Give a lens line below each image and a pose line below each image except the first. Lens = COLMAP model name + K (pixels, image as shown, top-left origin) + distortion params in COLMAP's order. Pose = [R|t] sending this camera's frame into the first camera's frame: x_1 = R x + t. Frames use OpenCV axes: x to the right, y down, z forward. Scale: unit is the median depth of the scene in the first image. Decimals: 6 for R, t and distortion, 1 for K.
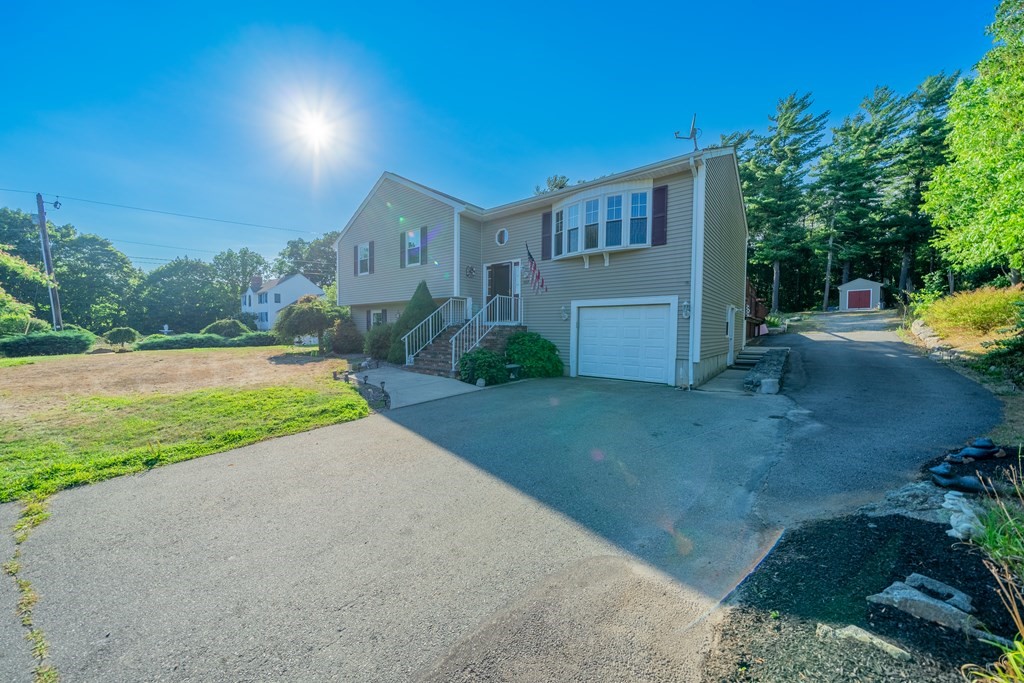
lens RADIAL K [[350.1, 0, 509.7], [0, 350.1, 343.9], [0, 0, 1]] dist [-0.001249, -0.000114]
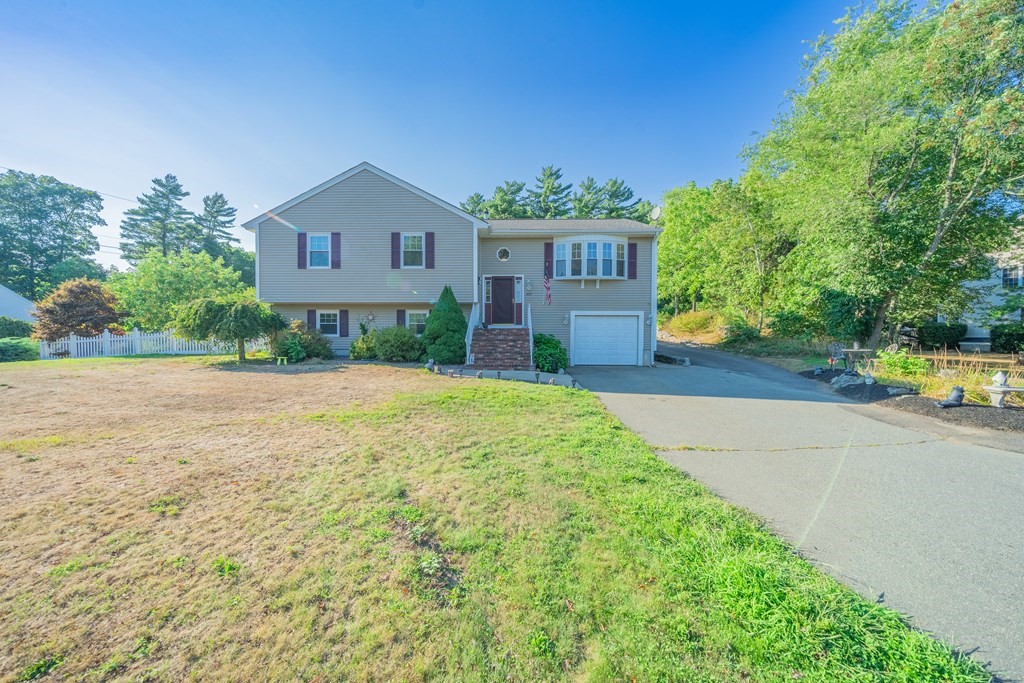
lens RADIAL K [[350.1, 0, 509.7], [0, 350.1, 343.9], [0, 0, 1]] dist [-0.001249, -0.000114]
pose [[0.795479, -0.015252, 0.605789, -0.763012], [0.028273, 0.999529, -0.011961, 0.014227], [-0.605322, 0.026643, 0.795535, 0.053712]]
